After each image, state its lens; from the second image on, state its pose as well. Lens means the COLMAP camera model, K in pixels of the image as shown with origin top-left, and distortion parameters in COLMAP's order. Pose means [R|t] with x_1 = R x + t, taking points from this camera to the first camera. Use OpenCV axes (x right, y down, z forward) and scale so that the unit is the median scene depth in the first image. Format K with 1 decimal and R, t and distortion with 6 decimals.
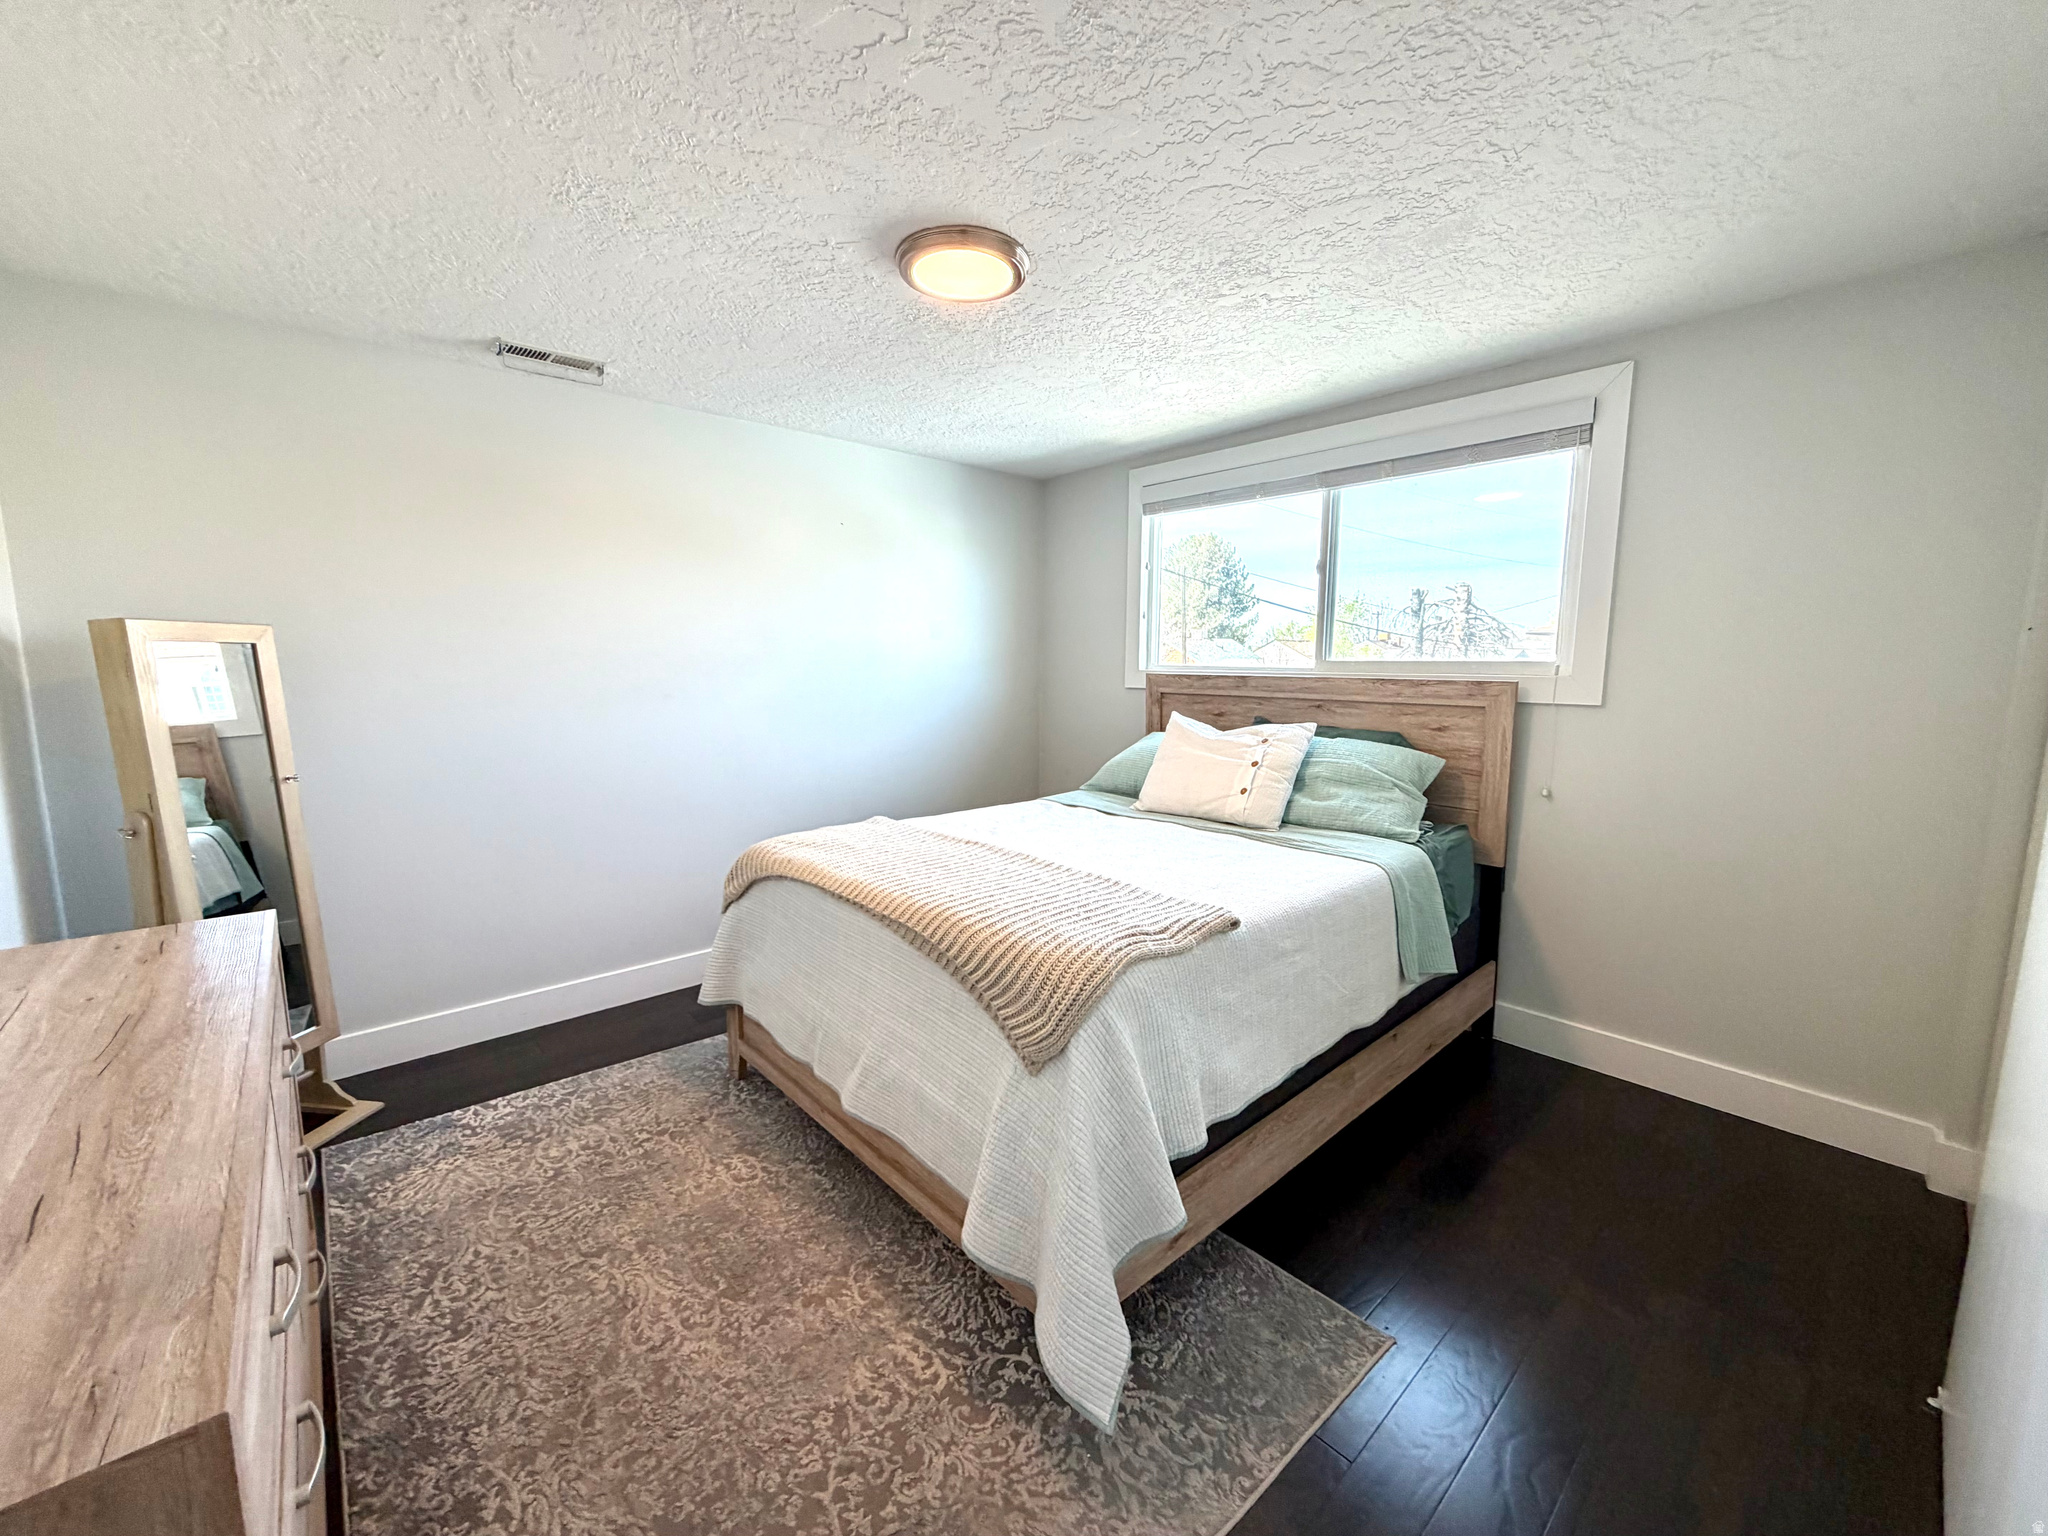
lens RADIAL K [[814.2, 0, 1022.5], [0, 814.2, 772.2], [0, 0, 1]] dist [-0.001744, -0.000057]
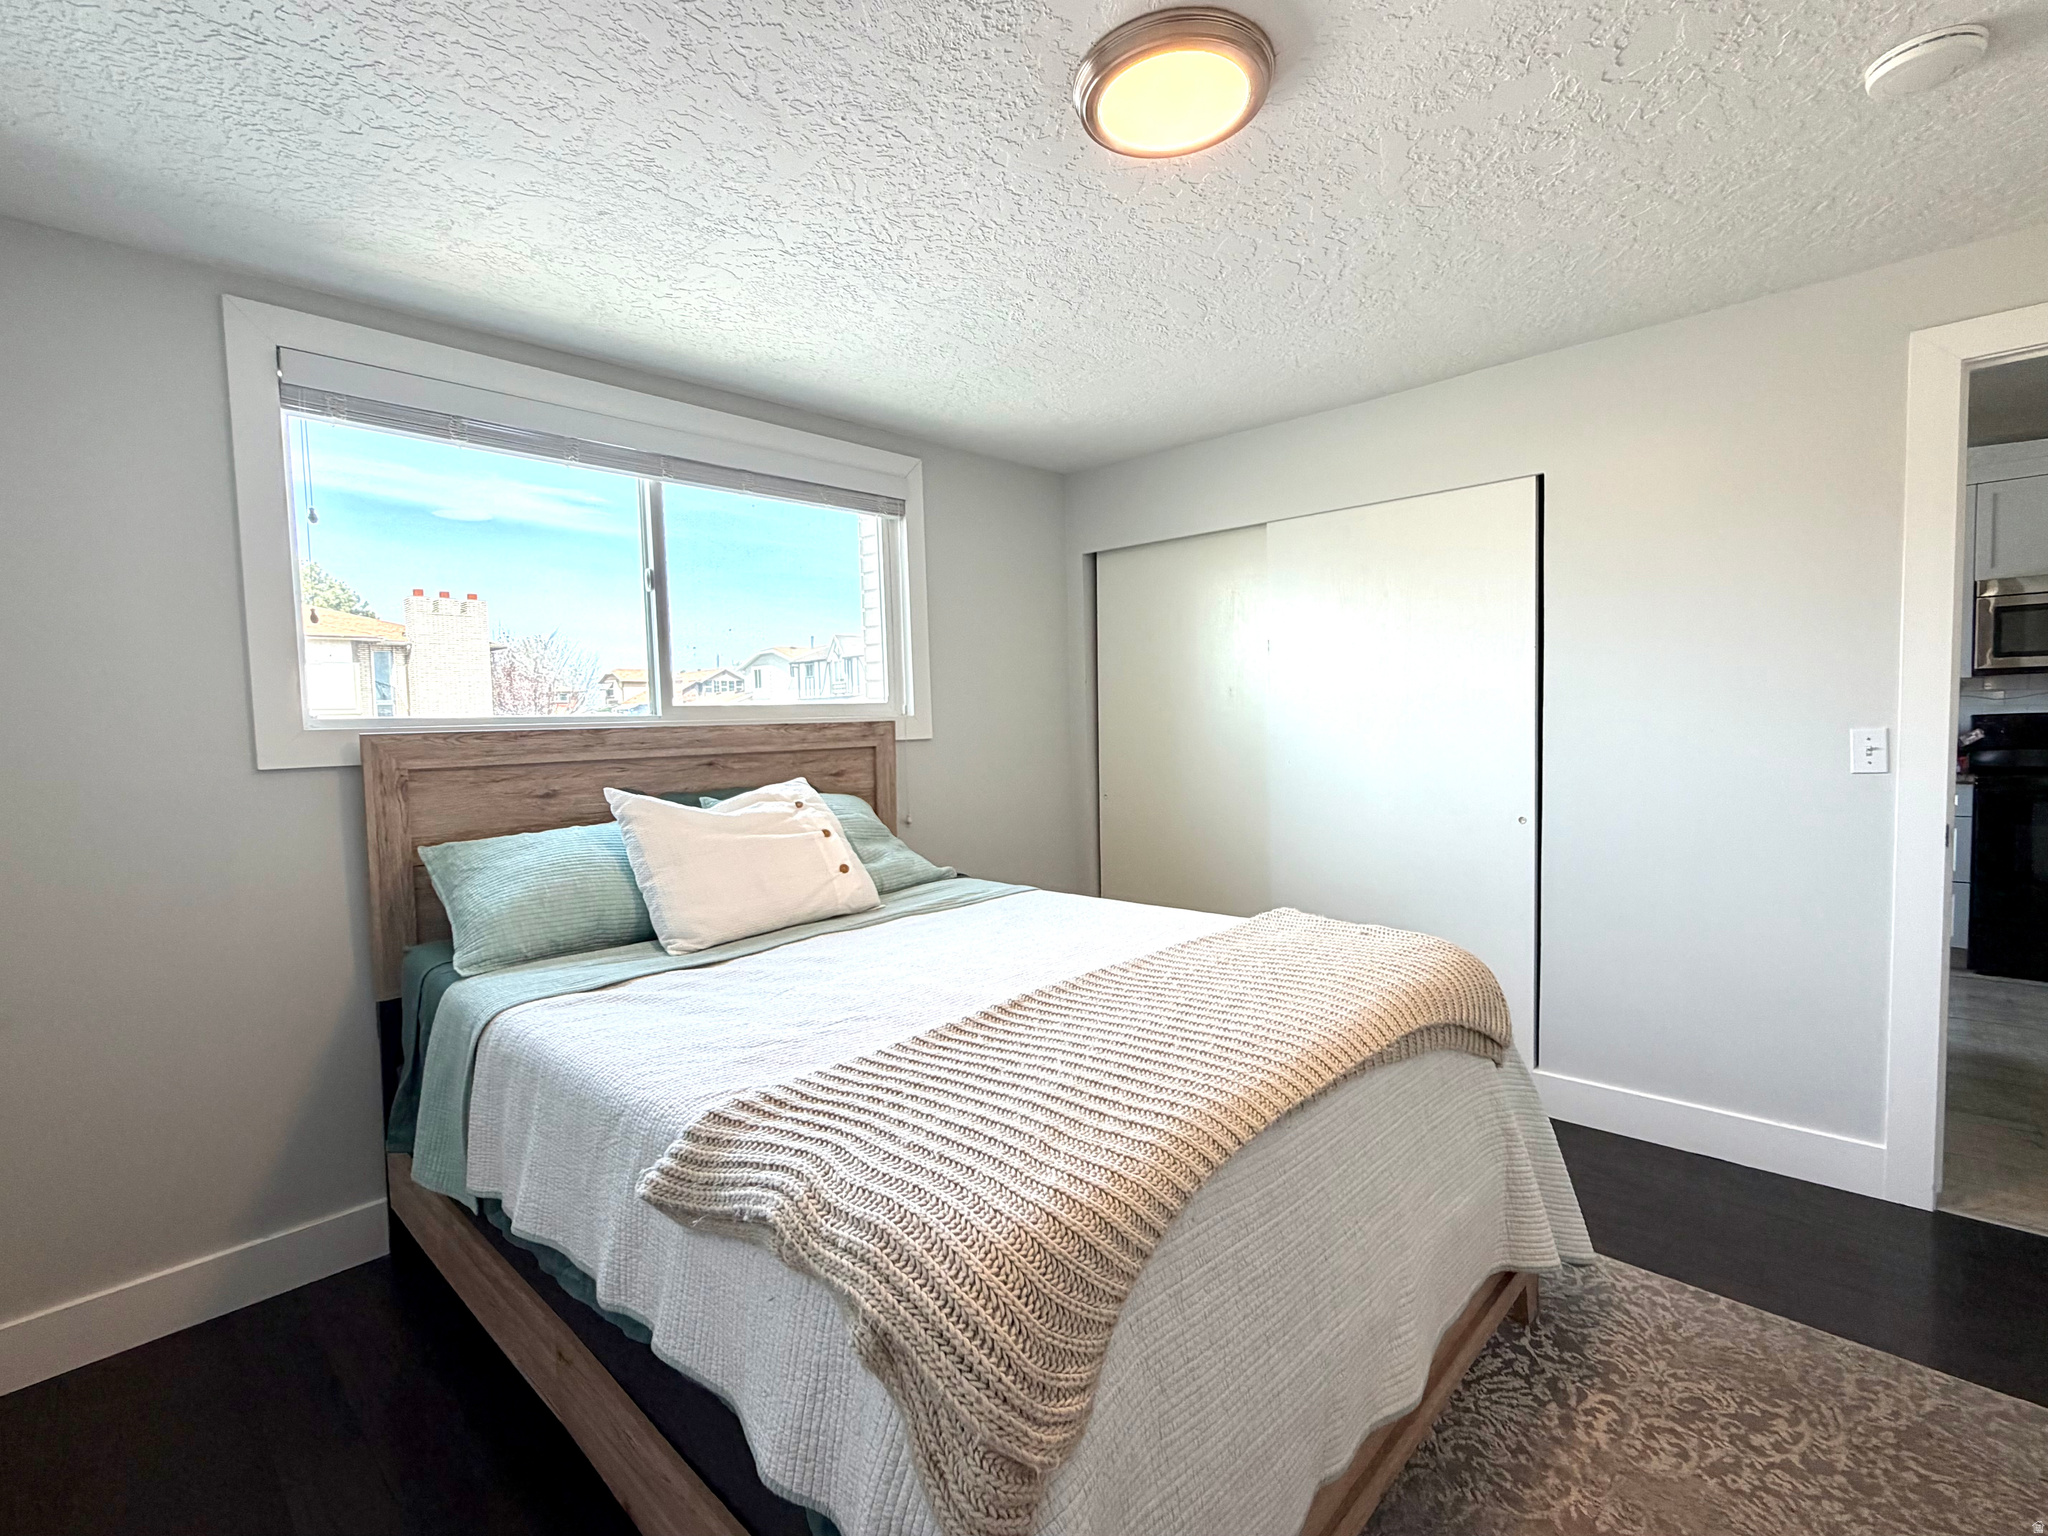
lens RADIAL K [[947.7, 0, 1022.1], [0, 947.7, 769.9], [0, 0, 1]] dist [0.001118, 0.000478]
pose [[-0.088423, -0.056306, 0.994490, -0.652413], [0.165866, 0.983629, 0.070439, -0.108653], [-0.982176, 0.171180, -0.077637, 0.951939]]
